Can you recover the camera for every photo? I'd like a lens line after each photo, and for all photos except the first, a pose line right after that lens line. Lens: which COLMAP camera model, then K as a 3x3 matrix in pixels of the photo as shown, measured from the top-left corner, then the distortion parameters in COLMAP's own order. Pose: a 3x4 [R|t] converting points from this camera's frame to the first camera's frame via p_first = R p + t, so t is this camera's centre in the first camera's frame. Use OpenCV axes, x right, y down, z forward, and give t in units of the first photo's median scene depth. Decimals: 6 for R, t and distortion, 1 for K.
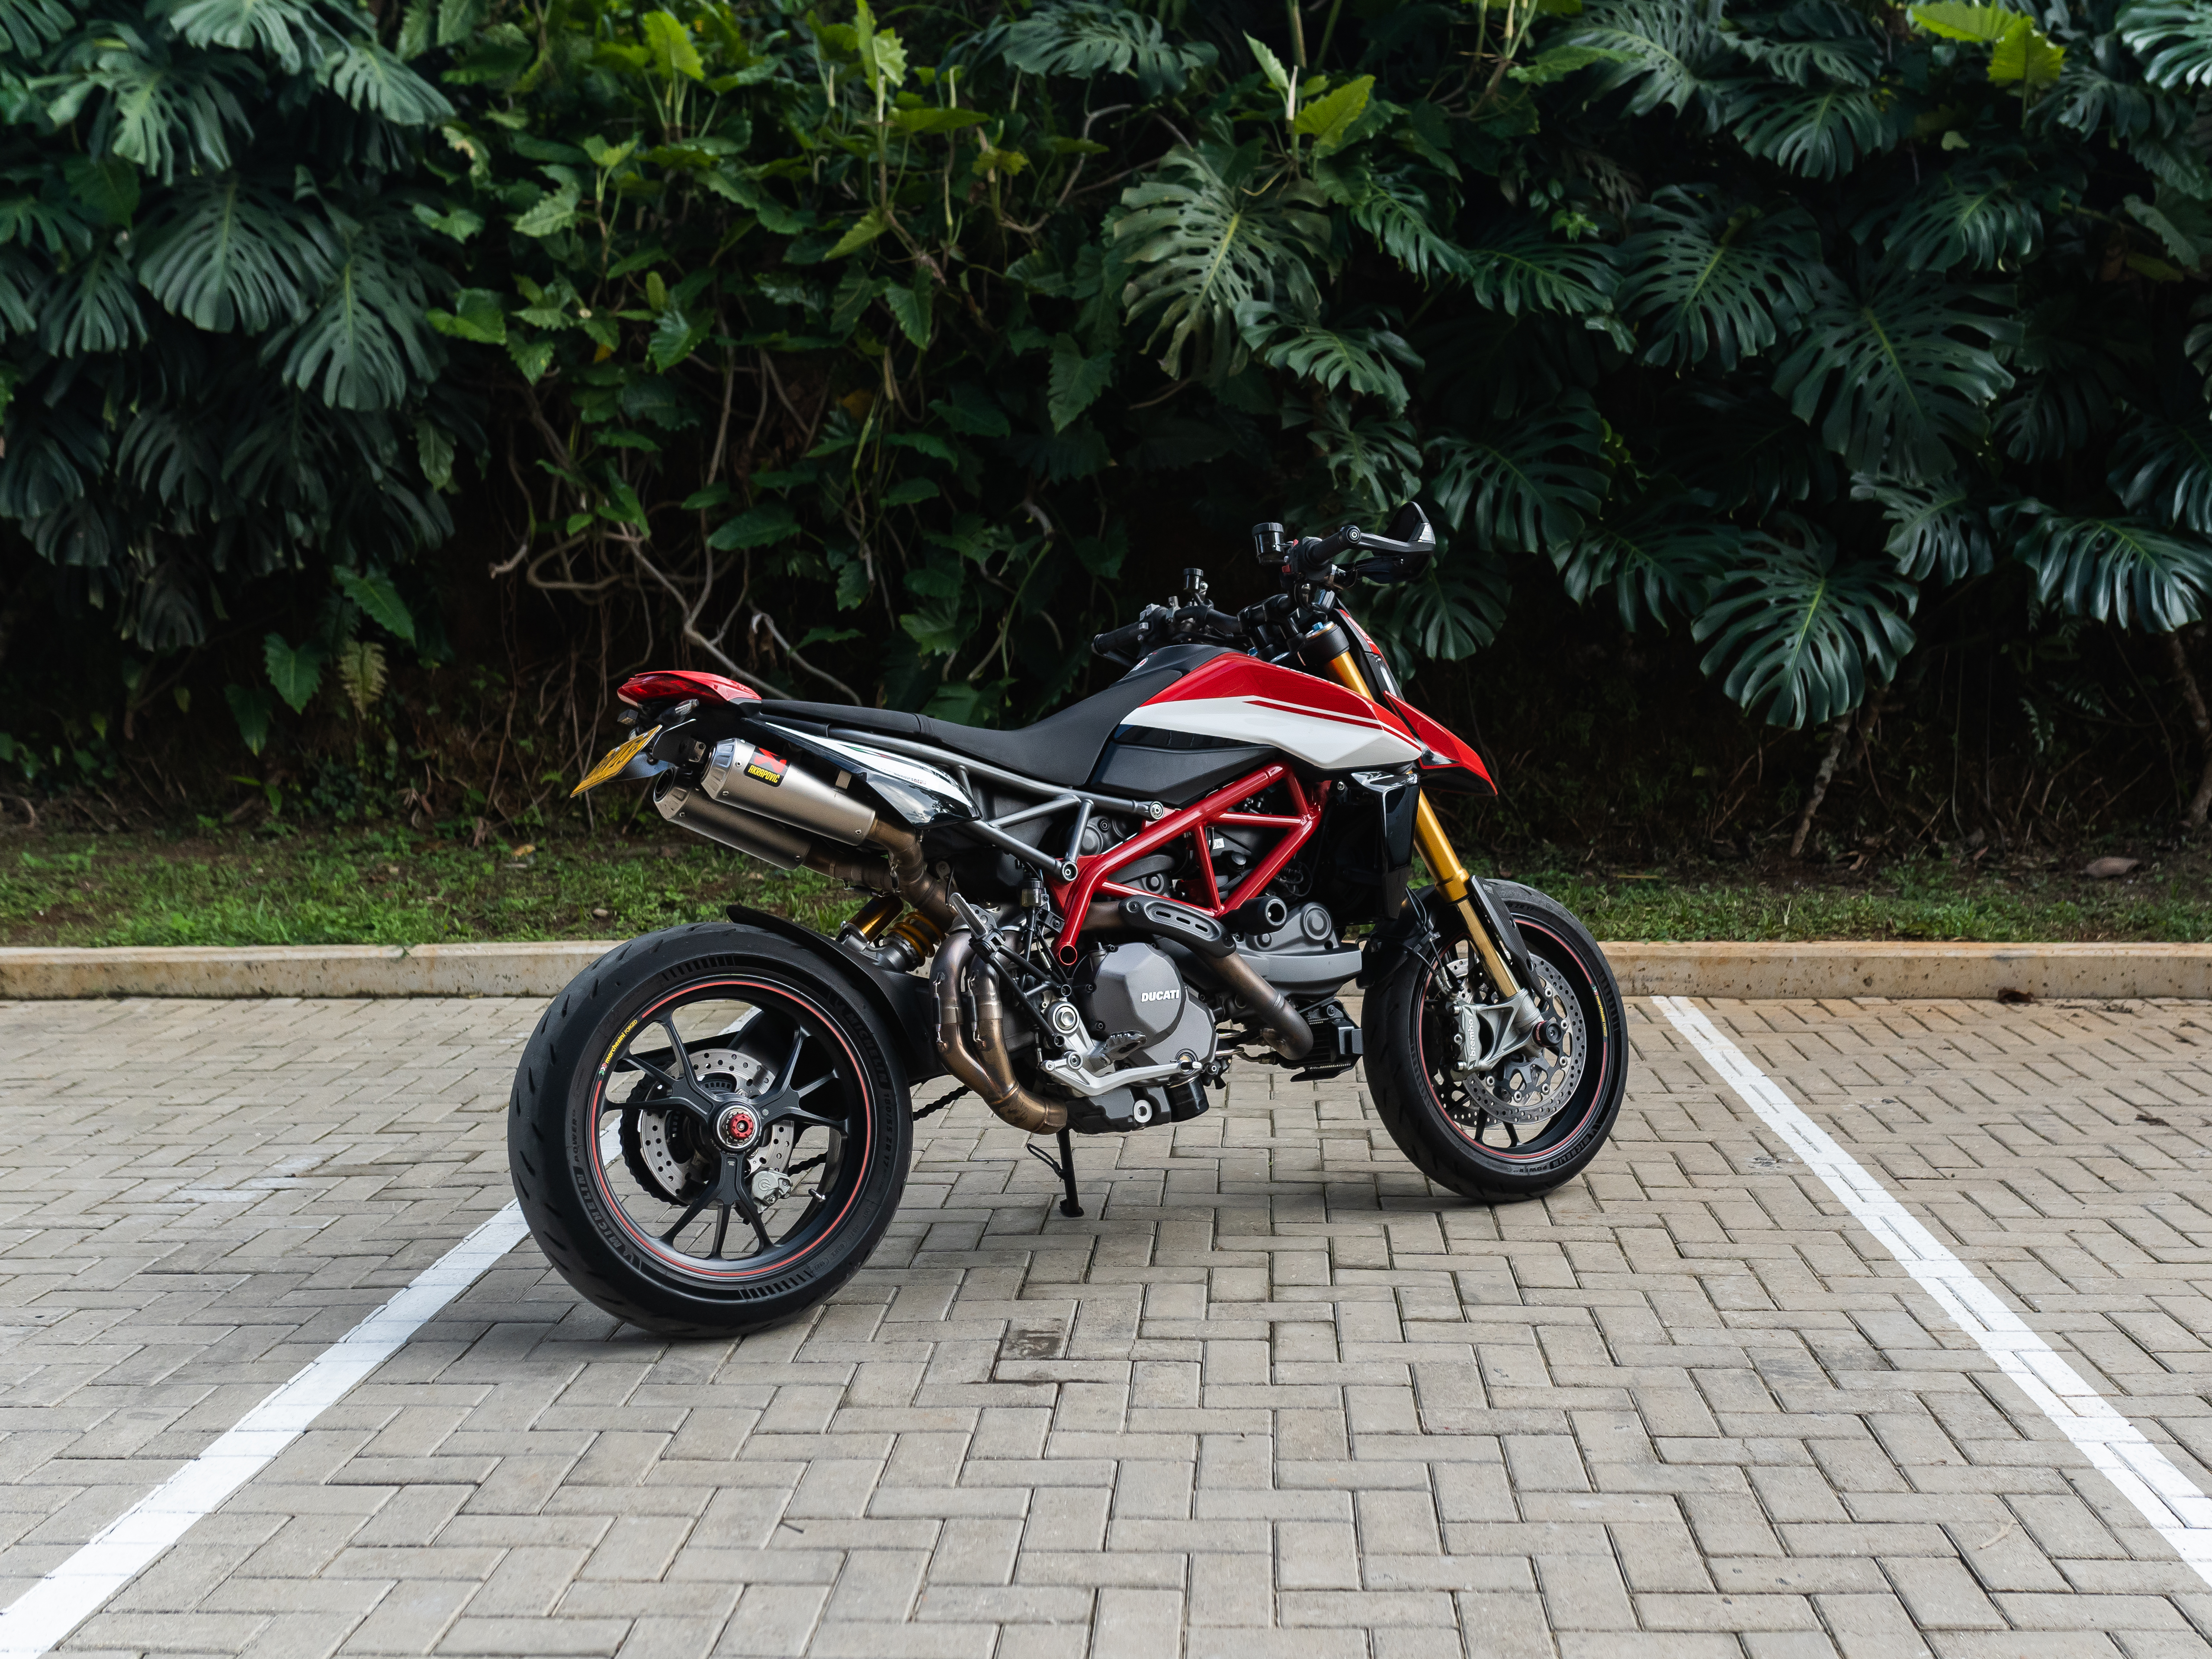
lens RADIAL K [[2229.5, 0, 1216.1], [0, 2229.5, 839.6], [0, 0, 1]] dist [0.006344, -0.006376]
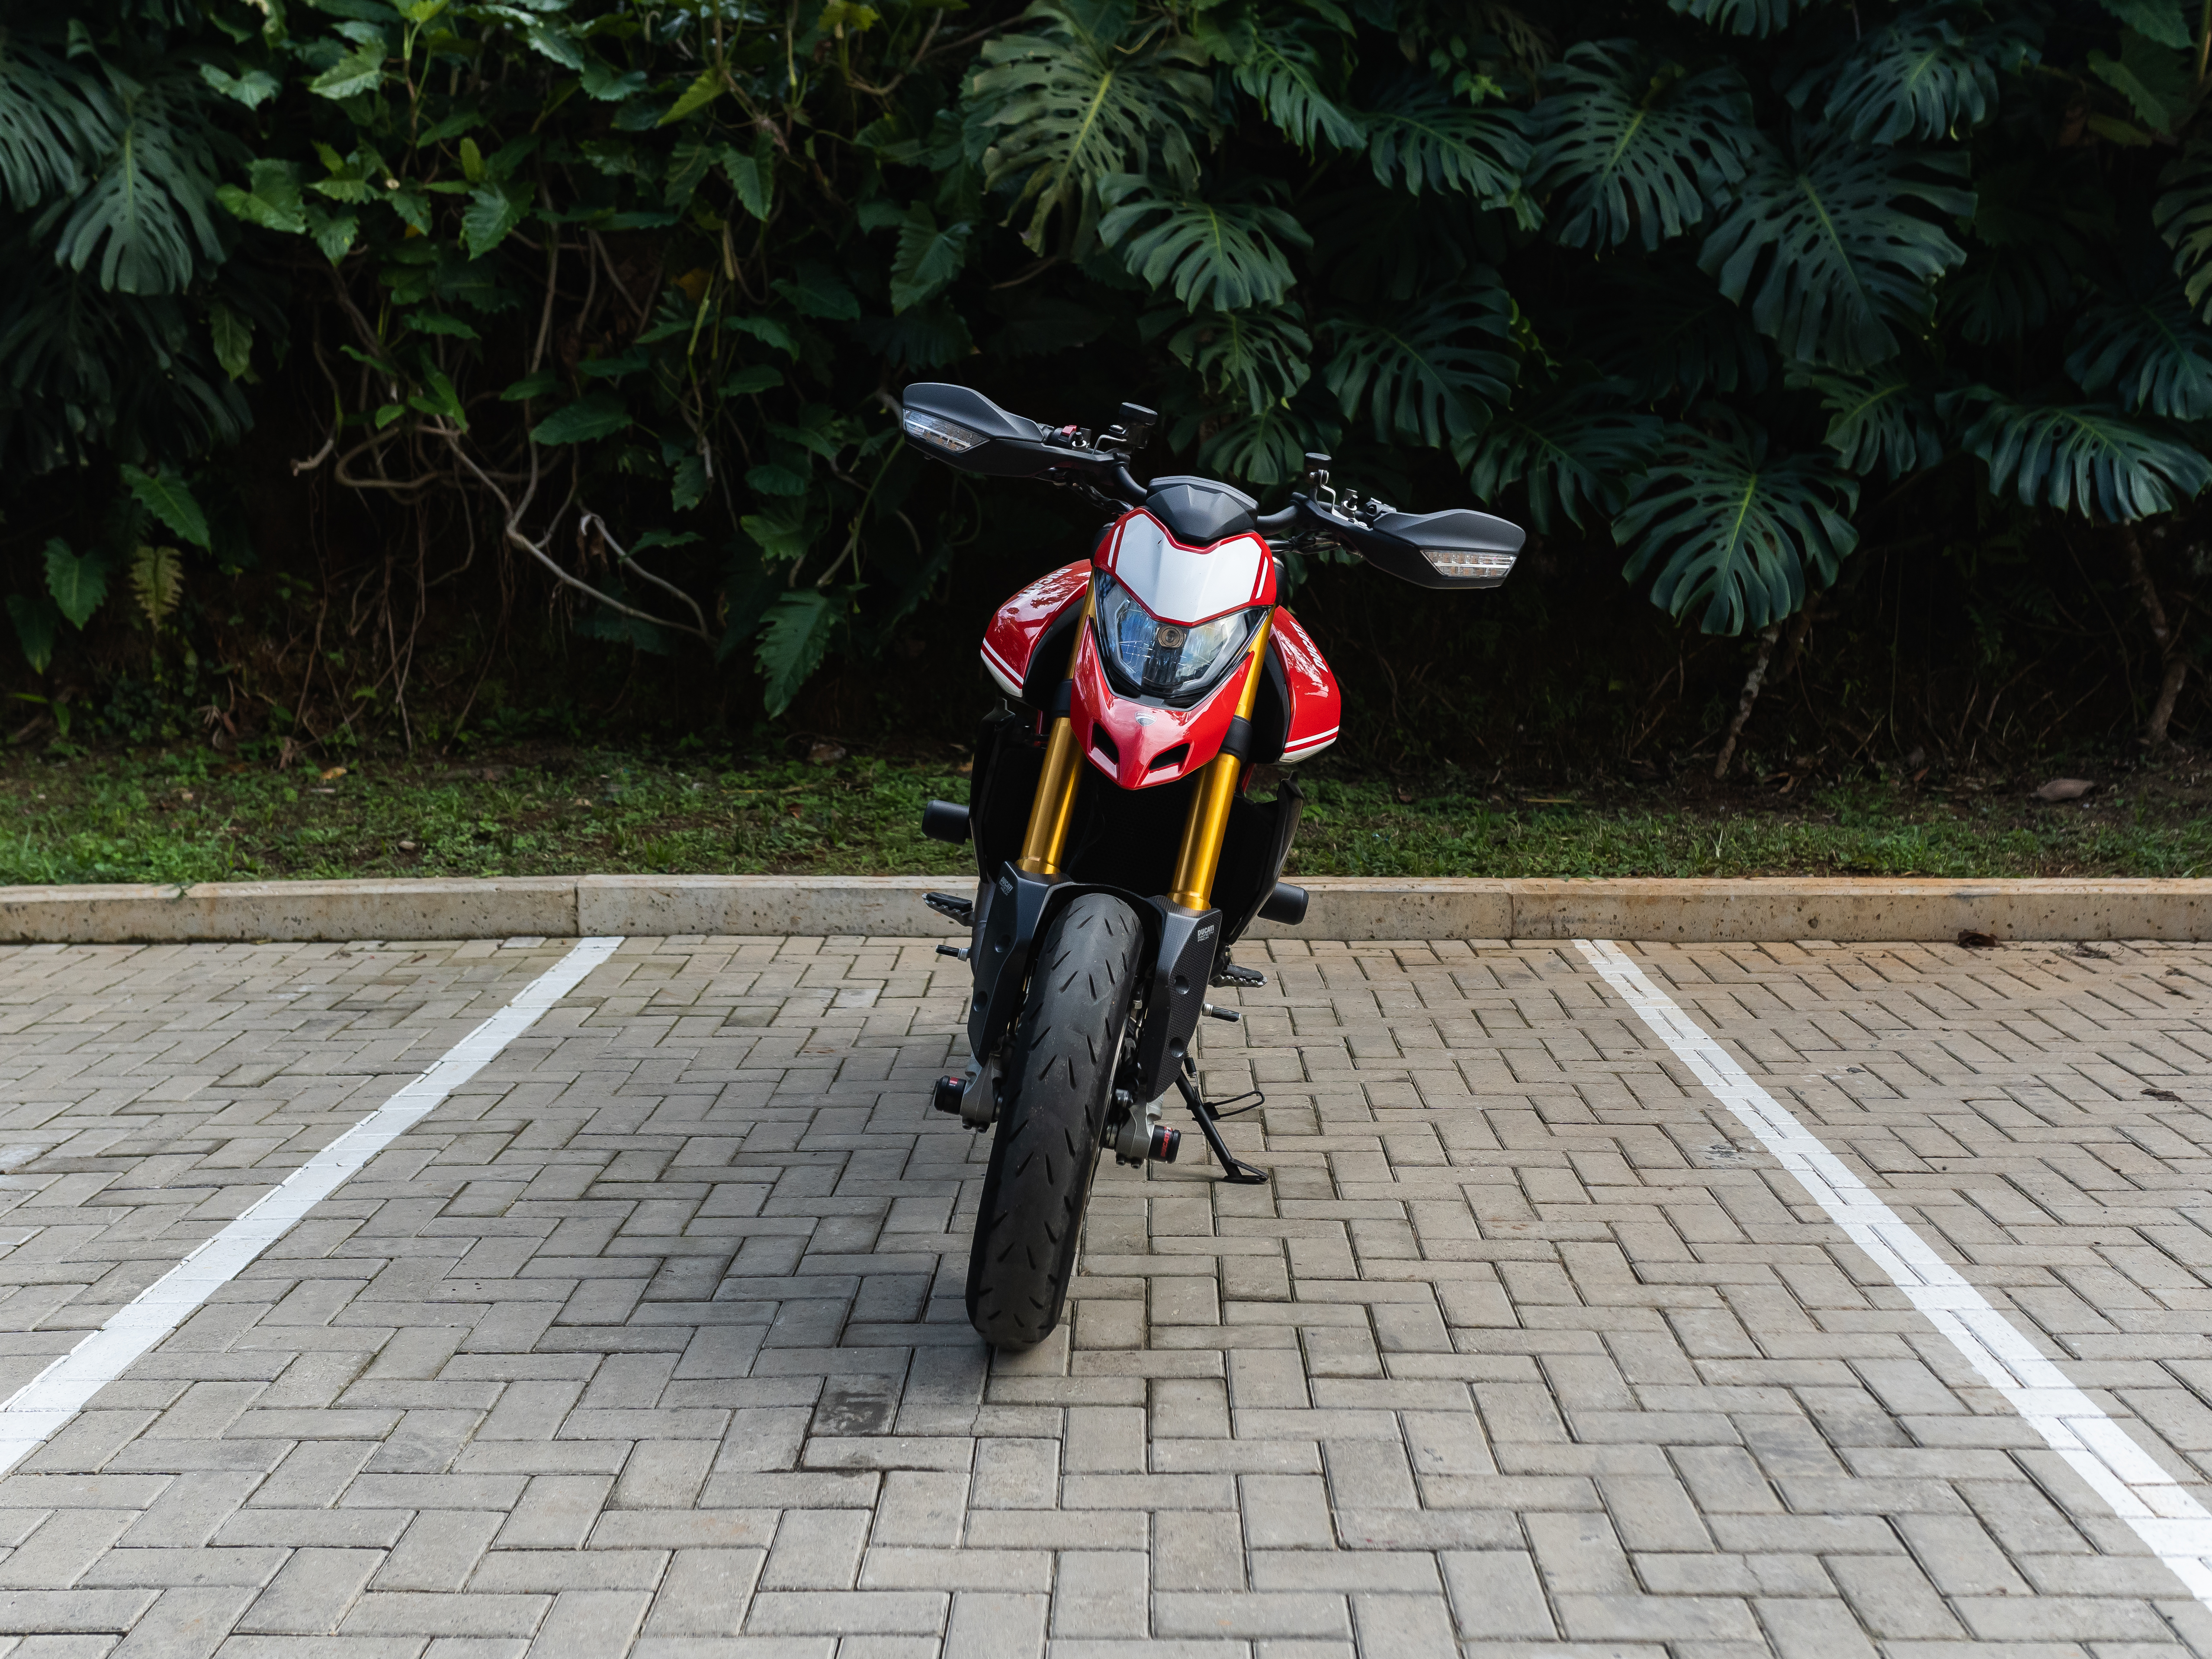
lens RADIAL K [[2194.7, 0, 1114.8], [0, 2194.7, 776.6], [0, 0, 1]] dist [-0.004704, 0.001502]
pose [[0.999965, -0.002071, 0.008083, 0.003671], [0.001934, 0.999854, 0.016990, -0.009687], [-0.008117, -0.016974, 0.999823, 0.109009]]
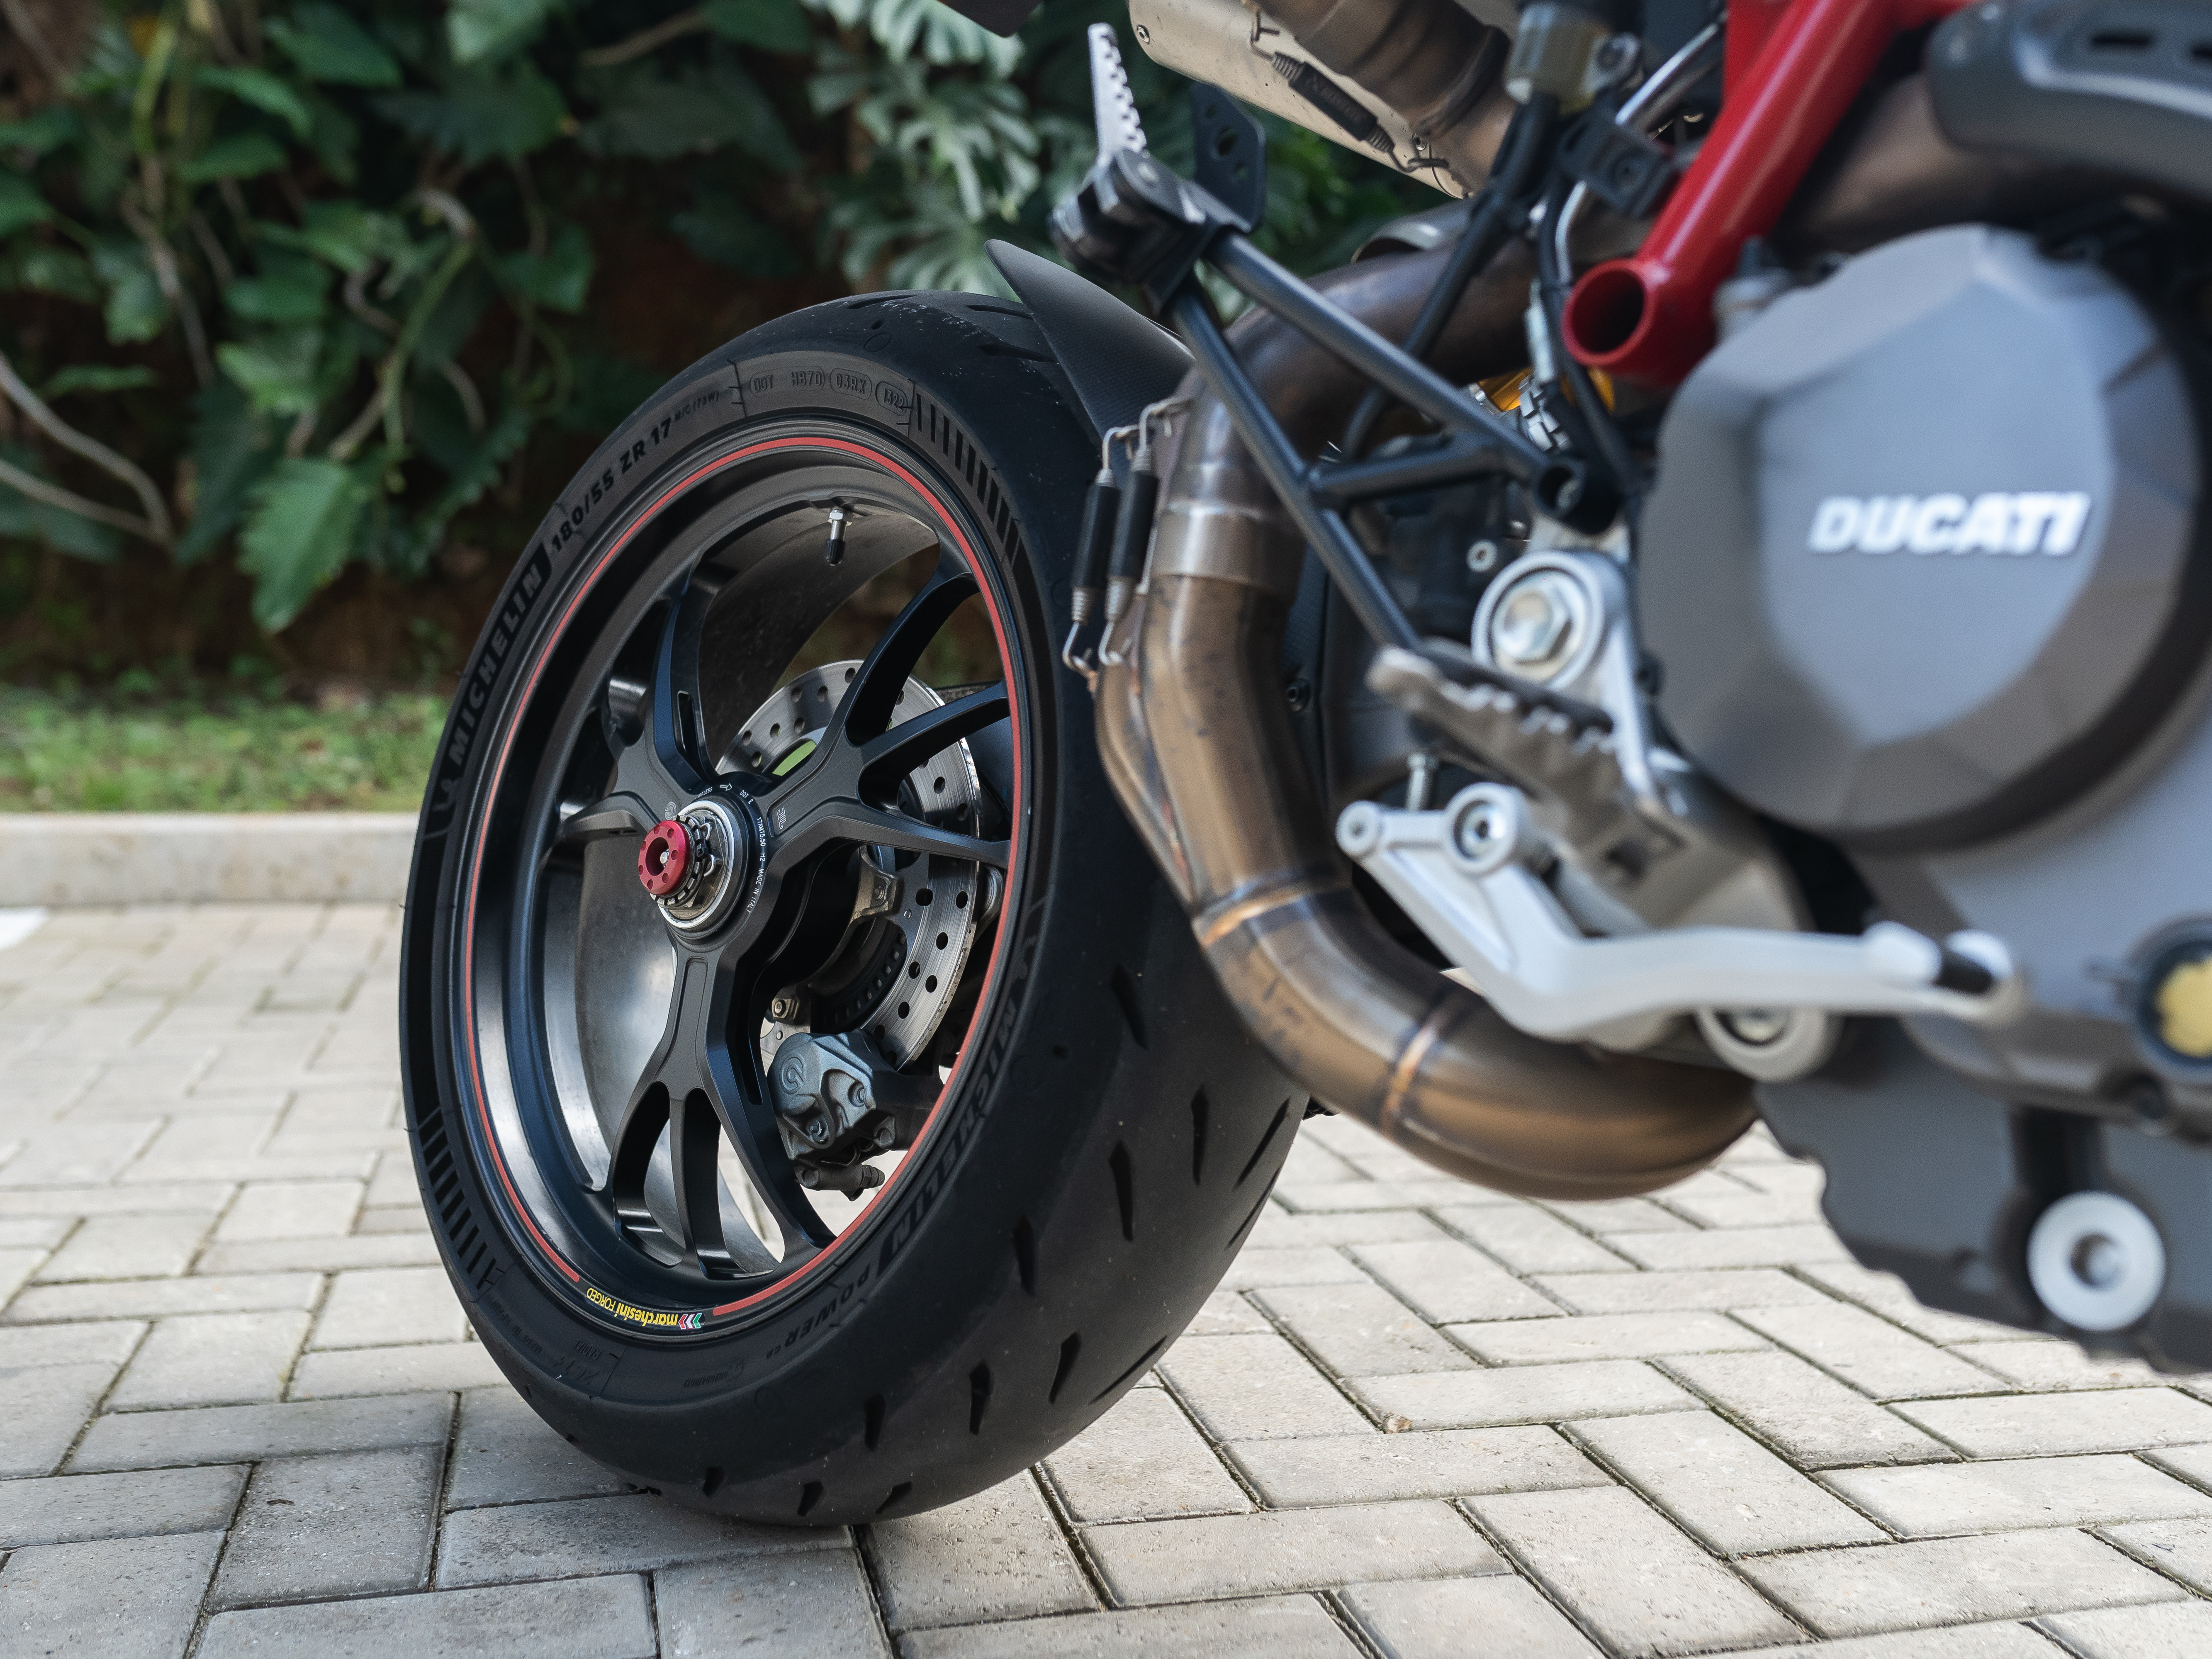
lens RADIAL K [[2057.3, 0, 984.0], [0, 2057.3, 840.9], [0, 0, 1]] dist [-0.007379, -0.004520]
pose [[0.972037, -0.008183, 0.234684, -0.076334], [0.015311, 0.999475, -0.028567, 0.063195], [-0.234327, 0.031361, 0.971652, 0.430218]]
